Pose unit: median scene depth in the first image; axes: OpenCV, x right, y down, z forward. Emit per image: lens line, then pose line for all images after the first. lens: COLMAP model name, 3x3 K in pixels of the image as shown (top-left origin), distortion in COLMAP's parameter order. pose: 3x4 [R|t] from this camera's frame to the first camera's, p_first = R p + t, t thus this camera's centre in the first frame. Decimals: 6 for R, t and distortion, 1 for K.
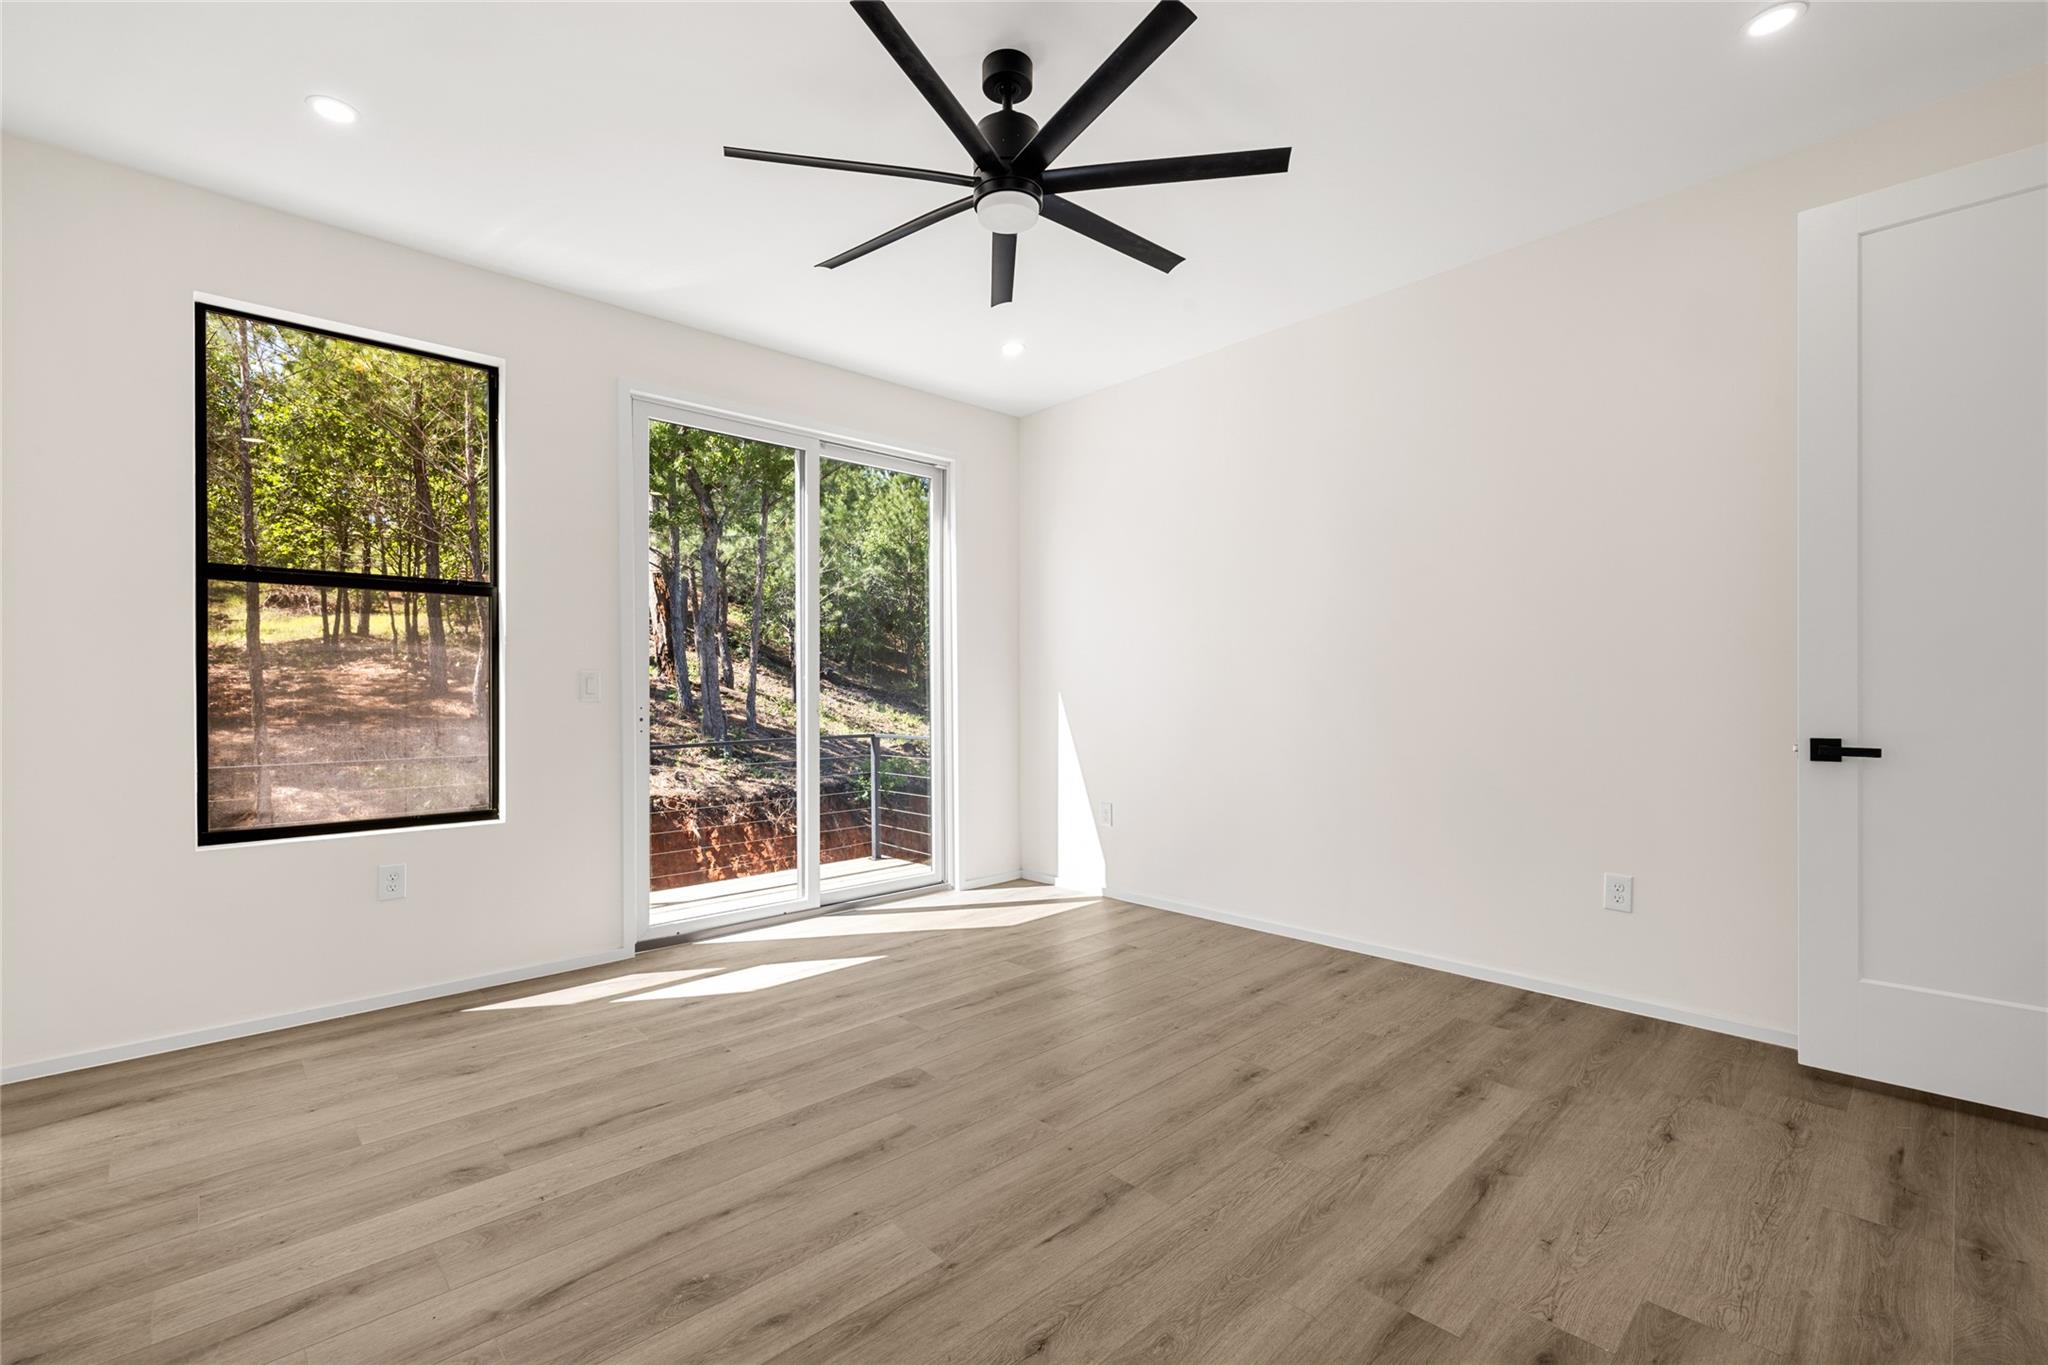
lens RADIAL K [[871.1, 0, 1018.5], [0, 871.1, 683.1], [0, 0, 1]] dist [-0.000036, 0.000228]
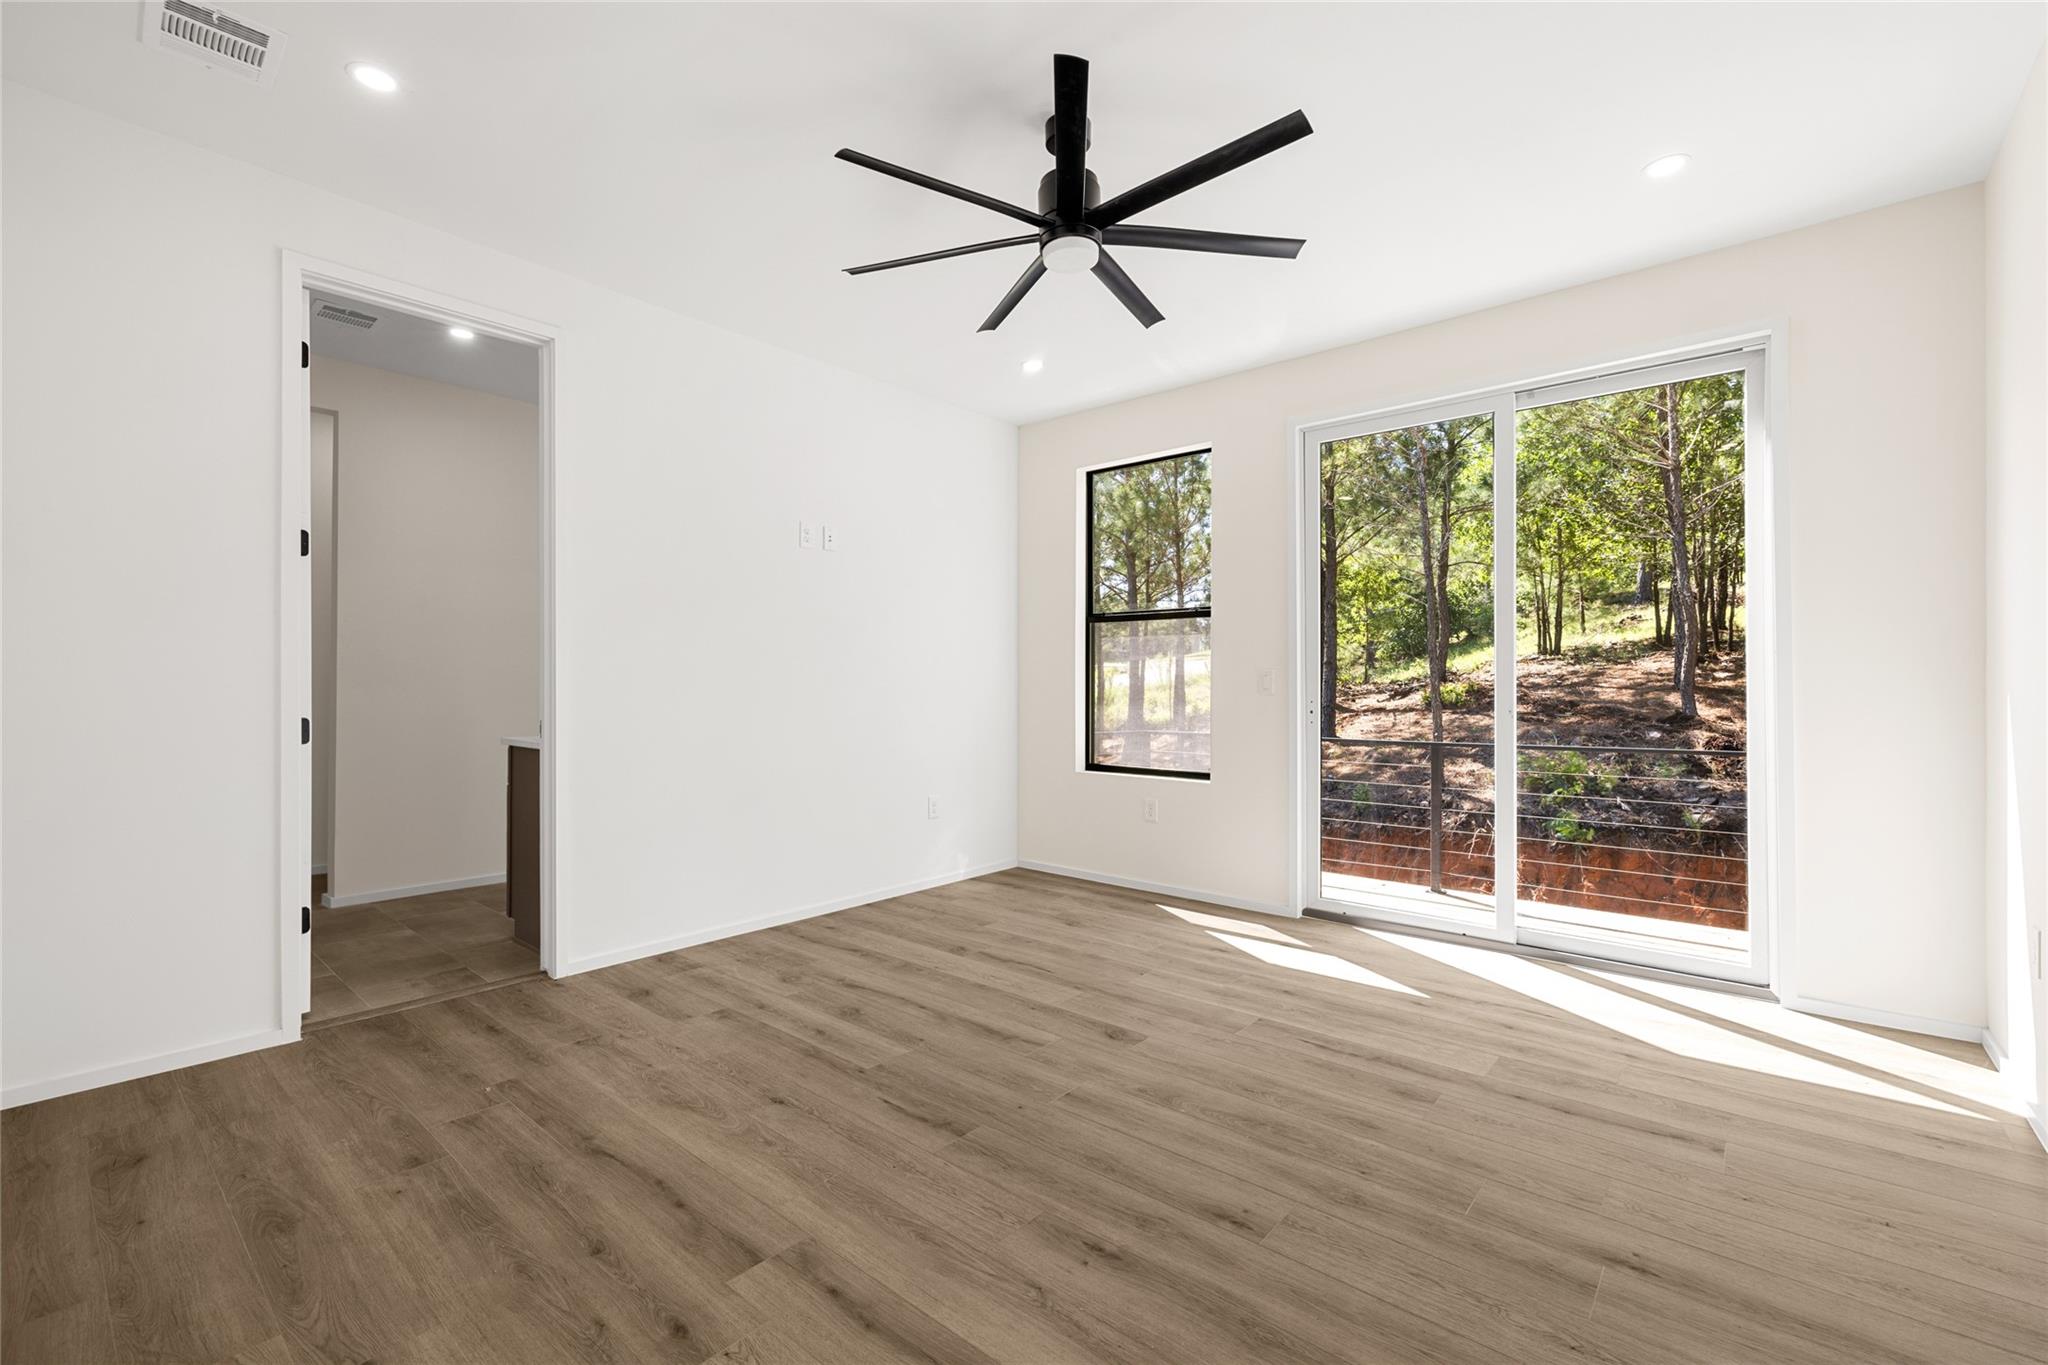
lens RADIAL K [[871.1, 0, 1018.5], [0, 871.1, 683.1], [0, 0, 1]] dist [-0.000036, 0.000228]
pose [[0.114561, 0.002932, -0.993412, 0.918251], [0.004974, 0.999981, 0.003525, -0.003665], [0.993404, -0.005345, 0.114544, 0.698860]]
